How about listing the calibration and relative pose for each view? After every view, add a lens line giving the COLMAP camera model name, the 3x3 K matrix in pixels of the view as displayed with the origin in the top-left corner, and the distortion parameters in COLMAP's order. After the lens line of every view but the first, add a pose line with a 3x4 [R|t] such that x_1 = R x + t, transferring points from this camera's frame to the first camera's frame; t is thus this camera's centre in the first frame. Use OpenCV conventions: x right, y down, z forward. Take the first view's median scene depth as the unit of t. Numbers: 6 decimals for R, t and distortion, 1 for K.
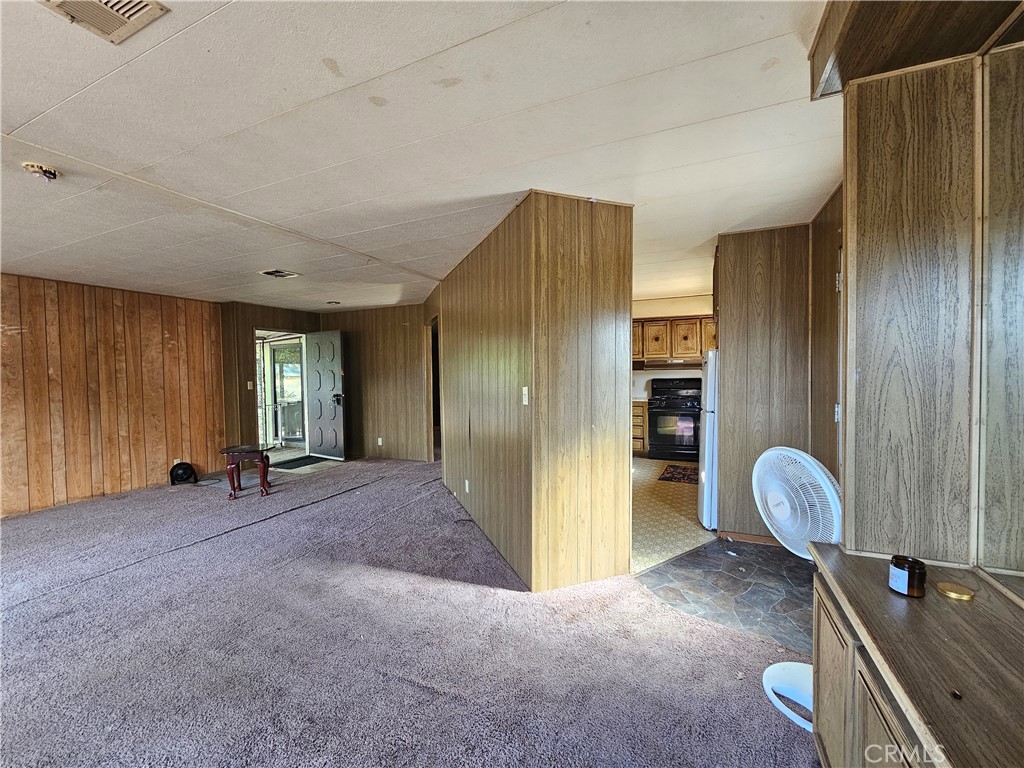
lens RADIAL K [[417.3, 0, 510.0], [0, 417.3, 383.4], [0, 0, 1]] dist [-0.006804, 0.001898]
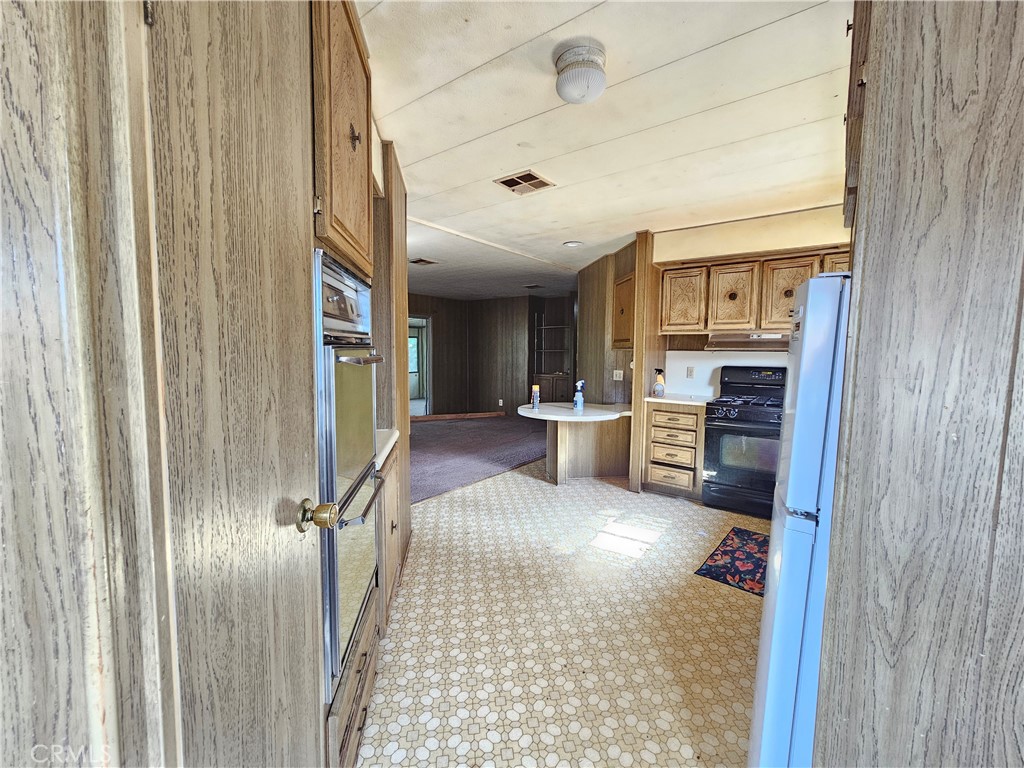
lens RADIAL K [[417.3, 0, 510.2], [0, 417.3, 383.0], [0, 0, 1]] dist [-0.006804, 0.001898]
pose [[0.973111, 0.037085, -0.227331, 0.191526], [-0.025723, 0.998277, 0.052739, -0.010715], [0.228895, -0.045473, 0.972388, 0.375951]]
